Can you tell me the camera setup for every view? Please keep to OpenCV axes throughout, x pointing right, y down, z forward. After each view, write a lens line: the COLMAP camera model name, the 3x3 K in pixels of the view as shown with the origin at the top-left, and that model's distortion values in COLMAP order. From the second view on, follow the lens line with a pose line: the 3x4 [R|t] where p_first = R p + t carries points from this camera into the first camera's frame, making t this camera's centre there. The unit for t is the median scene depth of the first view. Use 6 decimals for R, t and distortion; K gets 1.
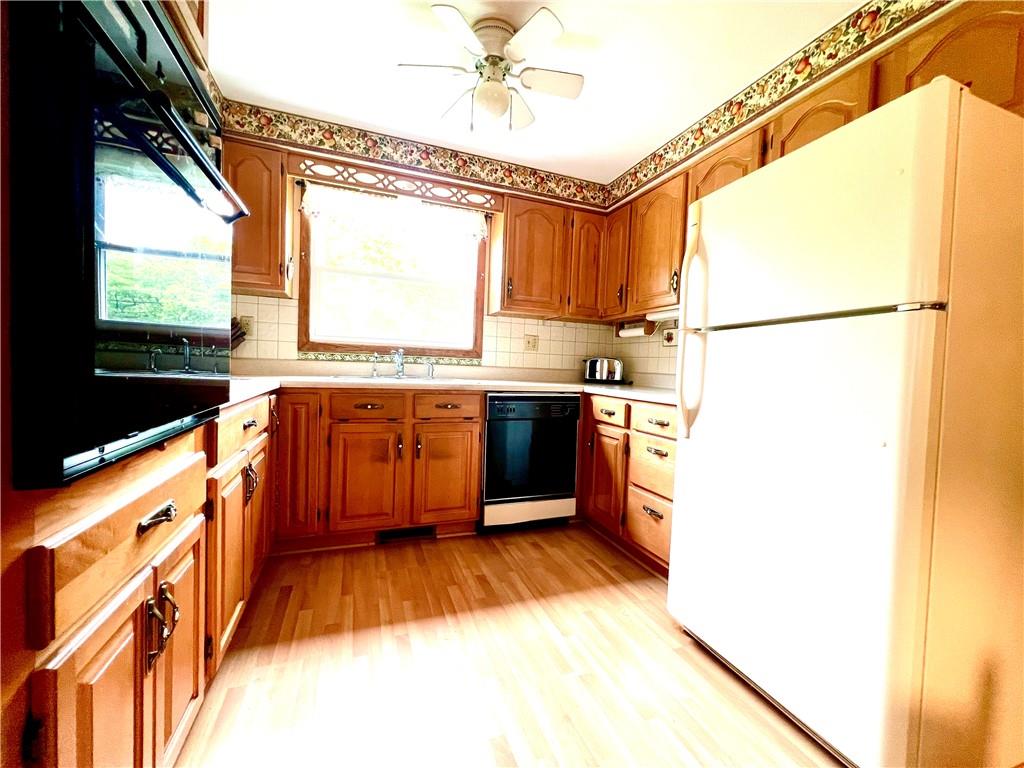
lens RADIAL K [[413.3, 0, 515.0], [0, 413.3, 383.9], [0, 0, 1]] dist [-0.005788, 0.000670]
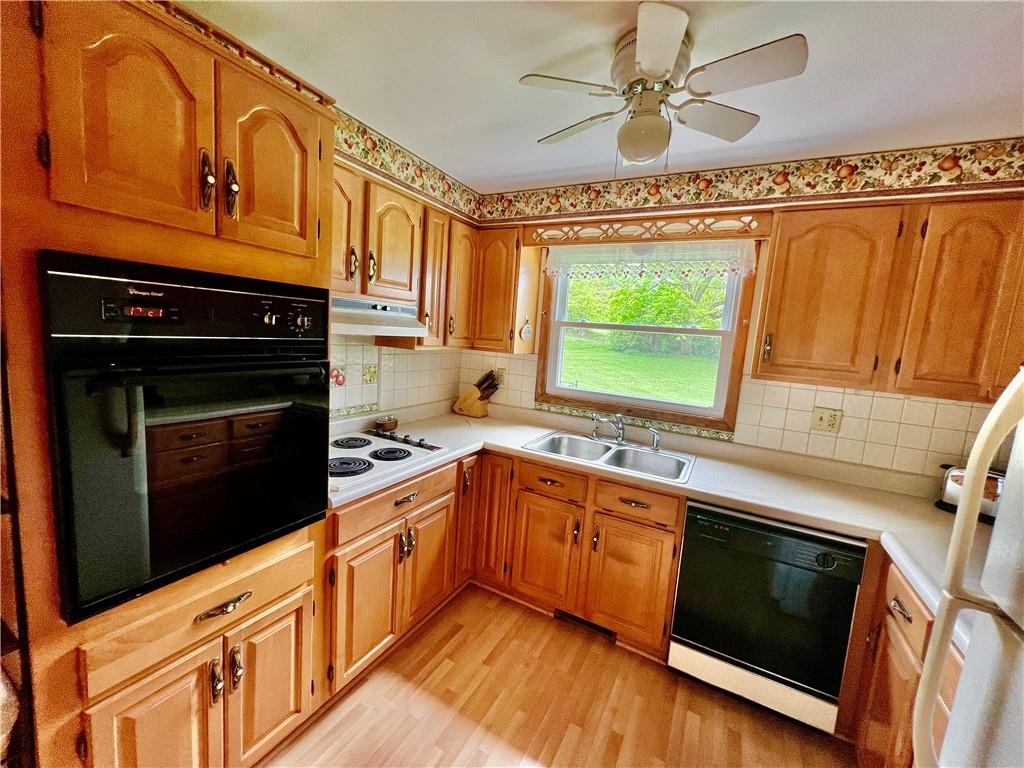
lens RADIAL K [[413.3, 0, 509.6], [0, 413.3, 381.4], [0, 0, 1]] dist [-0.005788, 0.000670]
pose [[0.642052, 0.102987, -0.759712, 0.270418], [-0.078549, 0.994558, 0.068440, -0.217558], [0.762626, 0.015733, 0.646648, 0.266077]]
